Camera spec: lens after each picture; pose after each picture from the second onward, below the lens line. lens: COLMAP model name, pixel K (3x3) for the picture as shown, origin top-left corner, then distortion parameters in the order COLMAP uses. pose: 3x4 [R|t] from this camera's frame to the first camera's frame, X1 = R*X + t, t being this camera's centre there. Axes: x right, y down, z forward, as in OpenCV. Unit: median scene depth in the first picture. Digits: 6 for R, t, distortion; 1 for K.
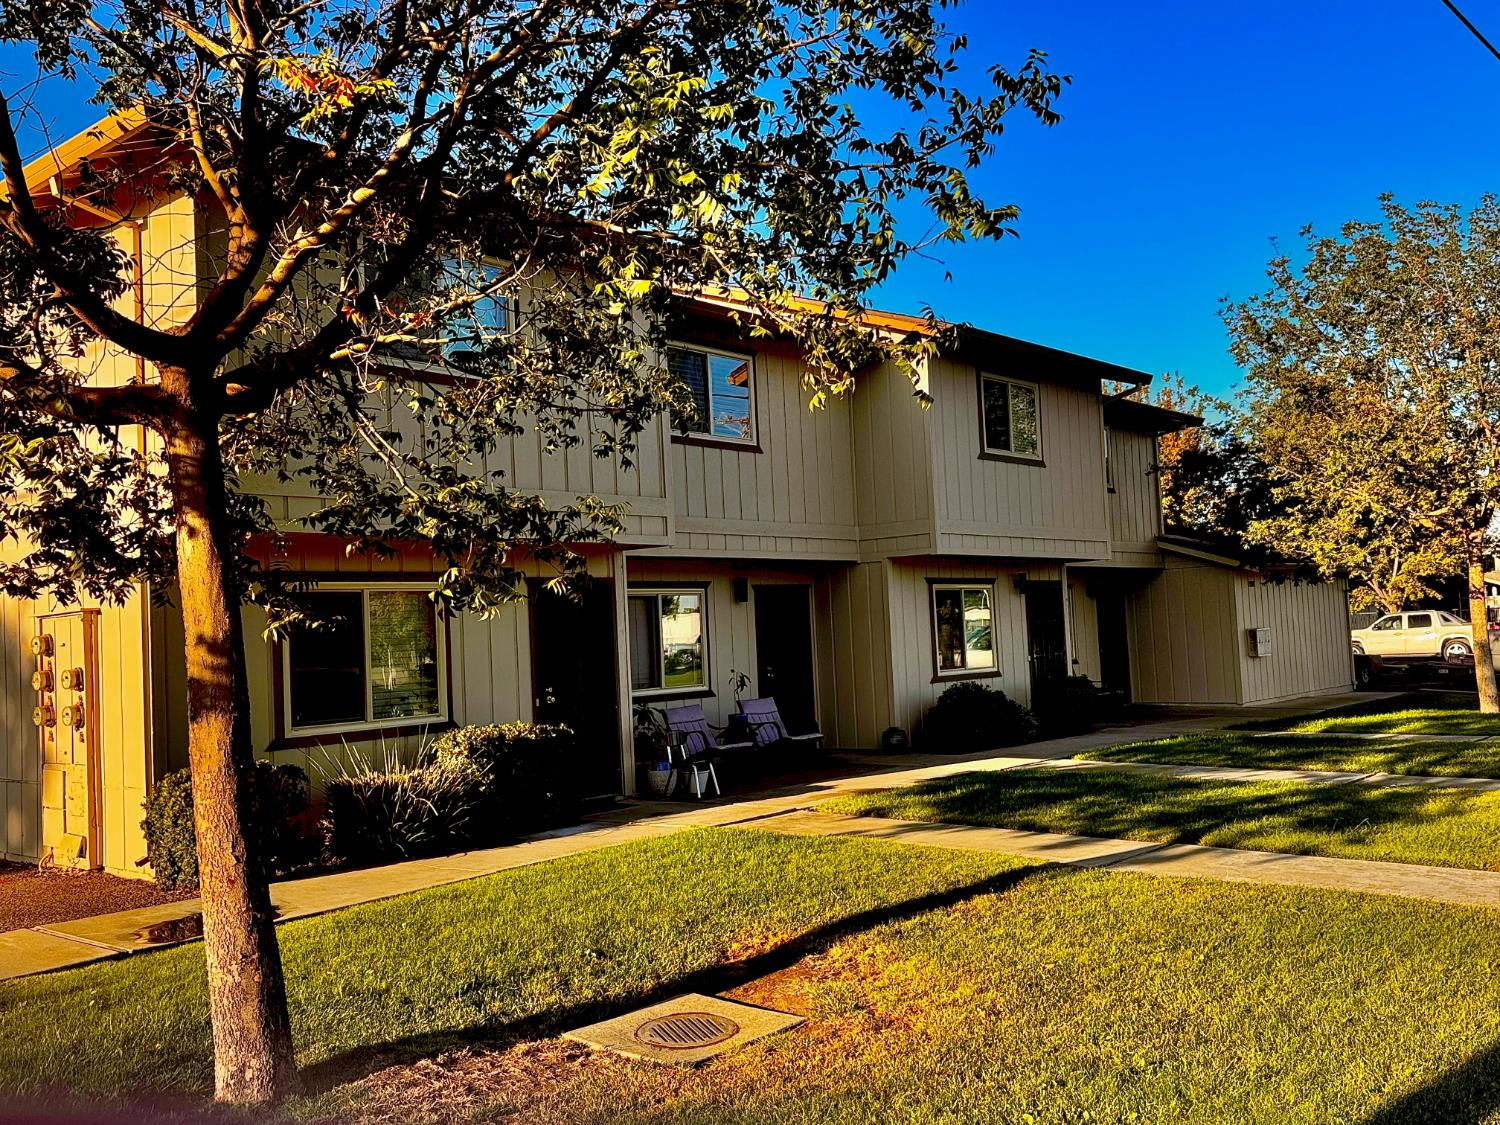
lens RADIAL K [[1317.5, 0, 750.0], [0, 1317.5, 562.5], [0, 0, 1]] dist [0.084817, -0.004008]
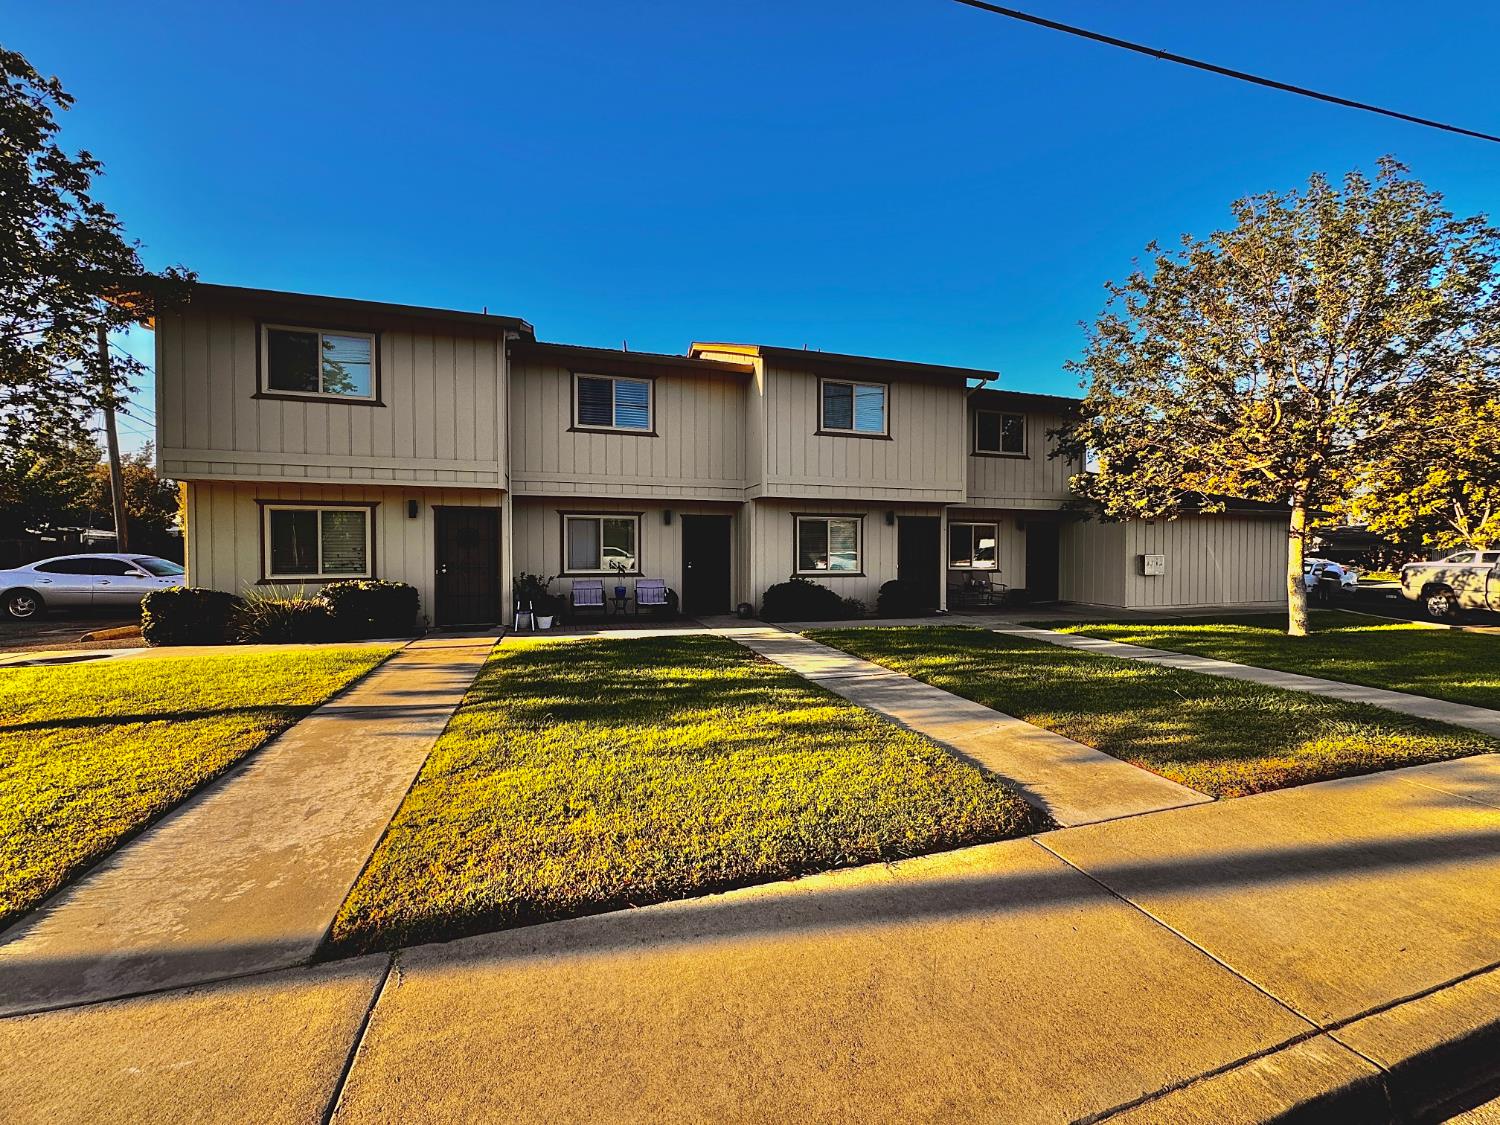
lens RADIAL K [[611.8, 0, 750.0], [0, 611.8, 562.5], [0, 0, 1]] dist [0.001027, 0.000118]
pose [[0.856724, 0.063134, -0.511897, 0.476967], [-0.013001, 0.994808, 0.100934, -0.002249], [0.515612, -0.079817, 0.853097, 0.333421]]
